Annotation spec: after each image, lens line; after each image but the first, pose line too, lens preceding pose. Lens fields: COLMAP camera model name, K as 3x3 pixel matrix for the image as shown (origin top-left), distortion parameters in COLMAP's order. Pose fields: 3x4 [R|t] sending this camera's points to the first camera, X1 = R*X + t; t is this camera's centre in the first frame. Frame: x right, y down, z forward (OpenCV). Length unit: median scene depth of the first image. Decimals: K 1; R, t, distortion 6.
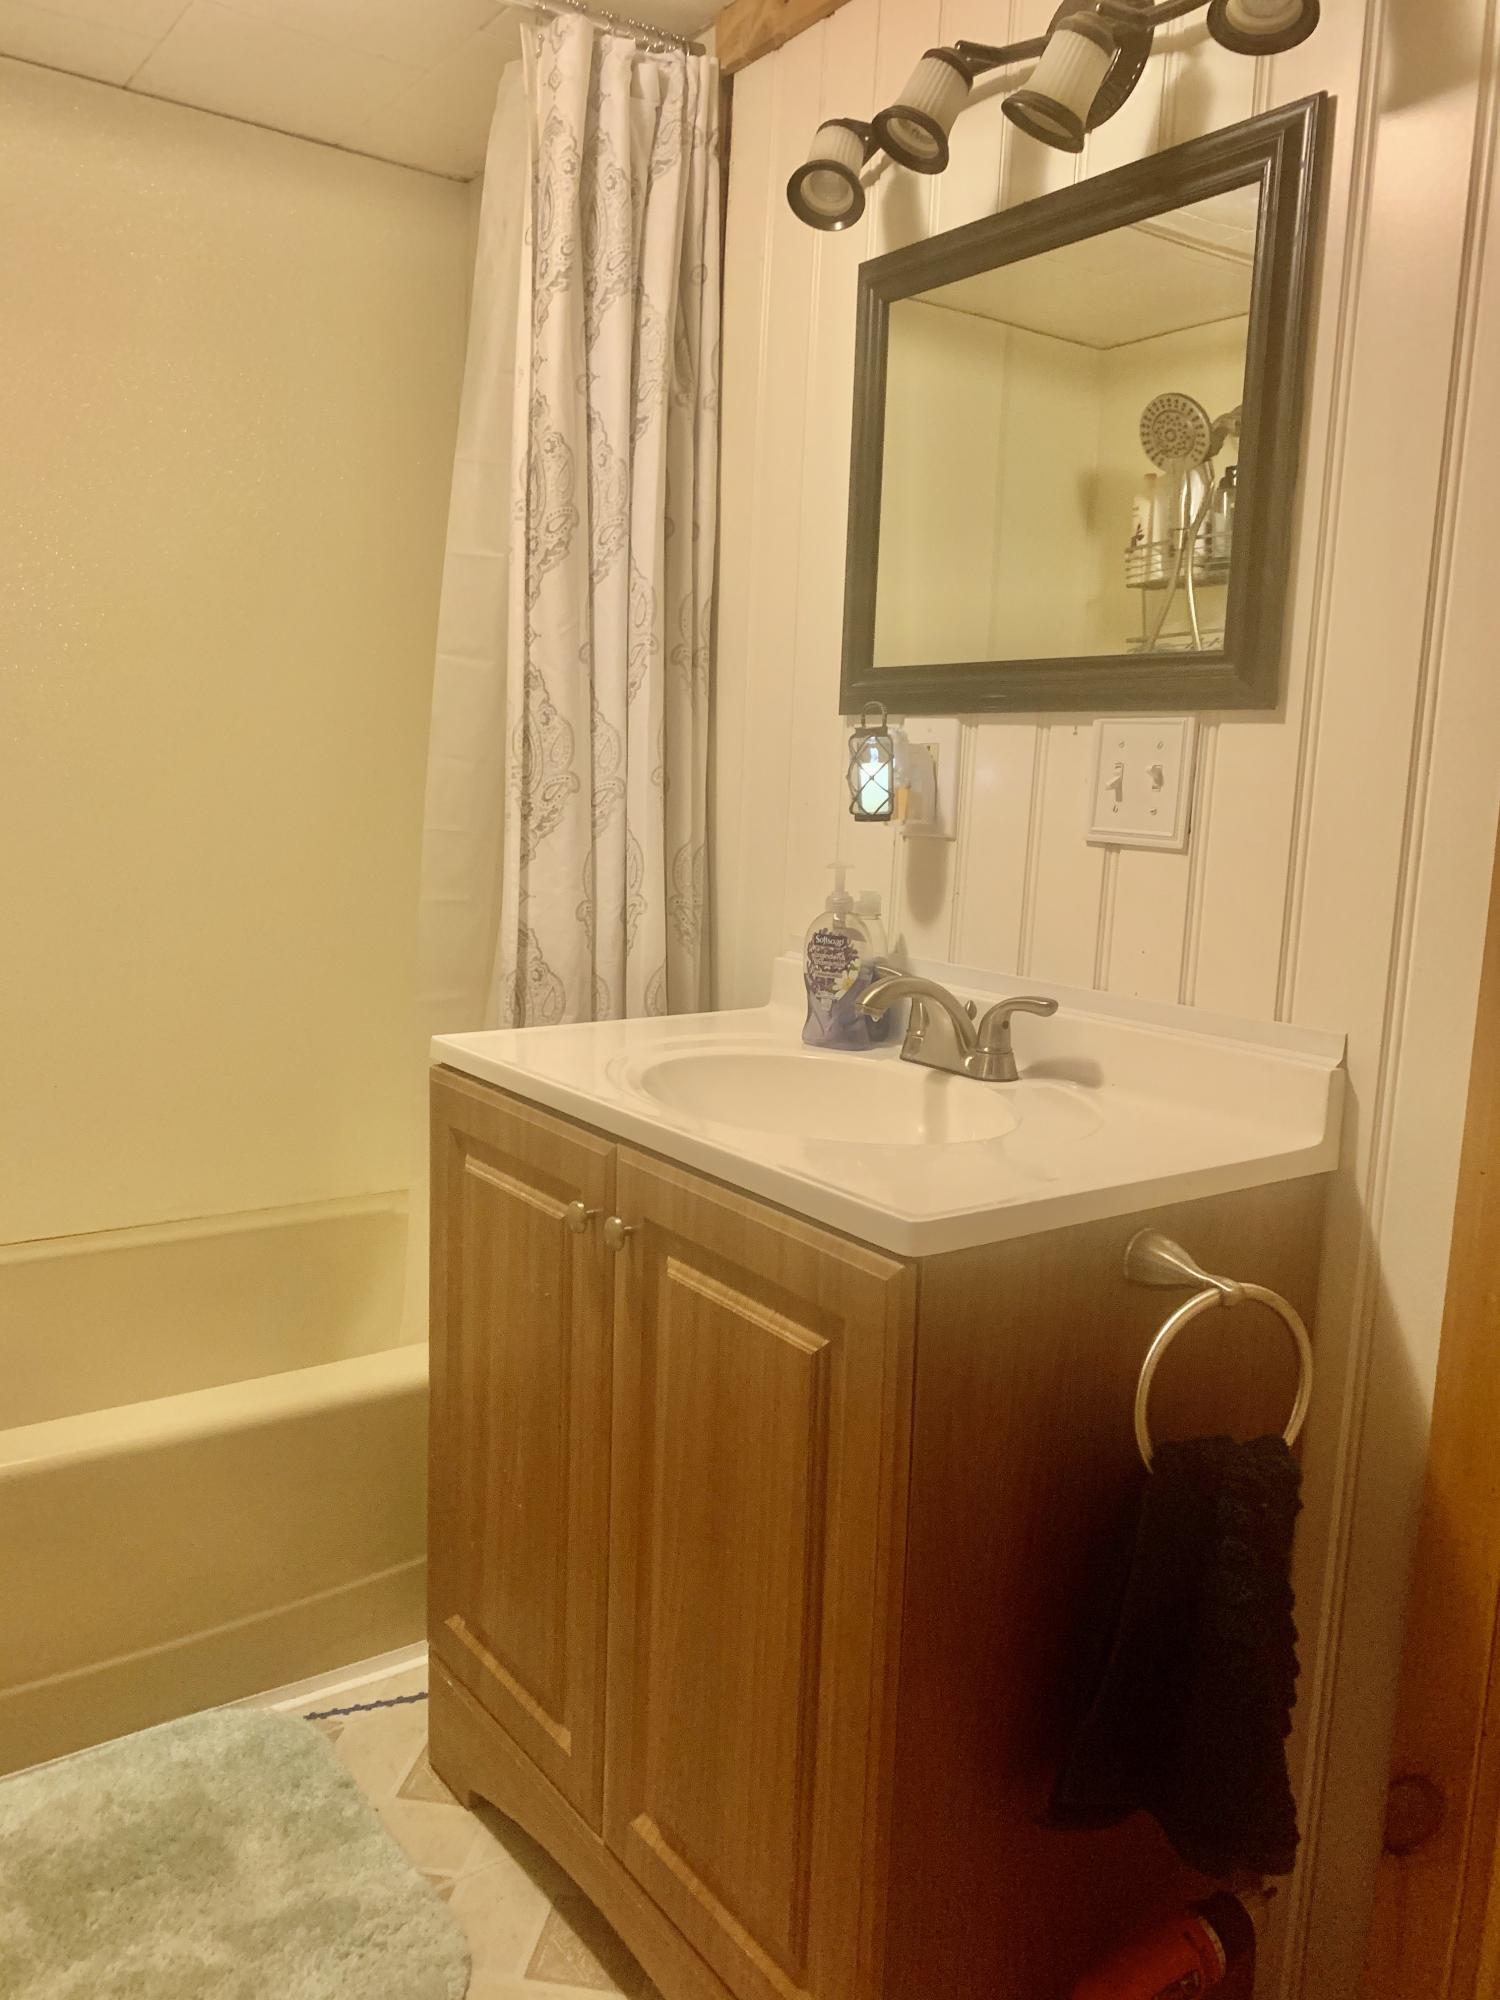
lens RADIAL K [[1493.8, 0, 750.0], [0, 1493.8, 1000.0], [0, 0, 1]] dist [0.033070, -0.030315]
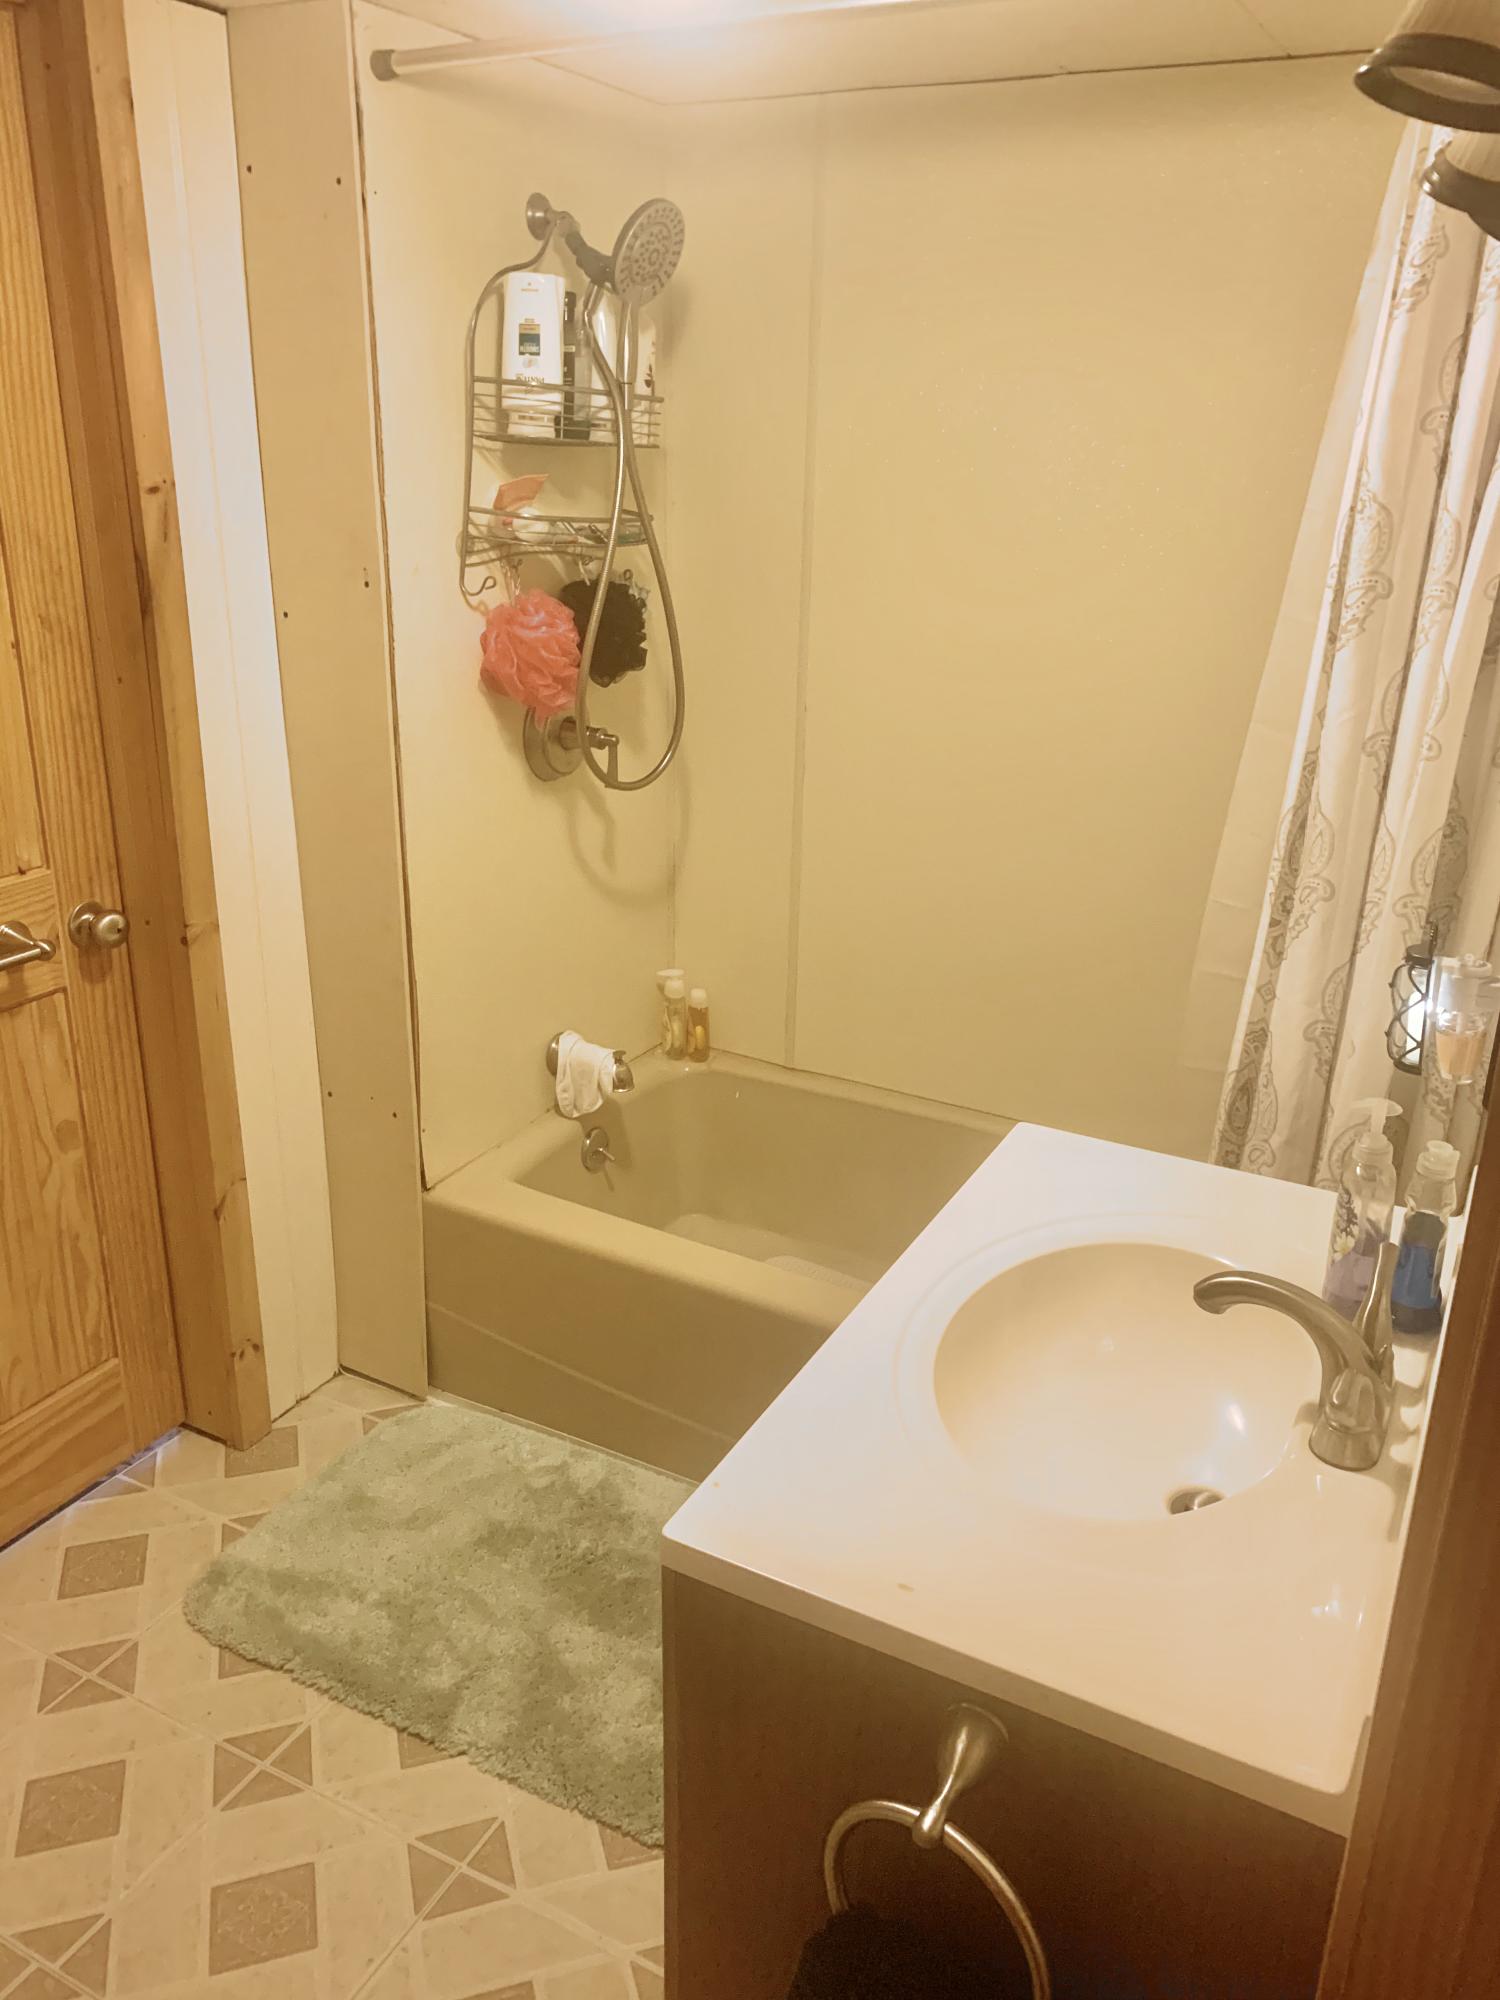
lens RADIAL K [[1493.8, 0, 750.0], [0, 1493.8, 1000.0], [0, 0, 1]] dist [0.033070, -0.030315]
pose [[0.502172, 0.280291, -0.818083, 0.461851], [-0.150648, 0.959904, 0.236407, -0.247246], [0.851544, 0.004526, 0.524263, 0.258950]]
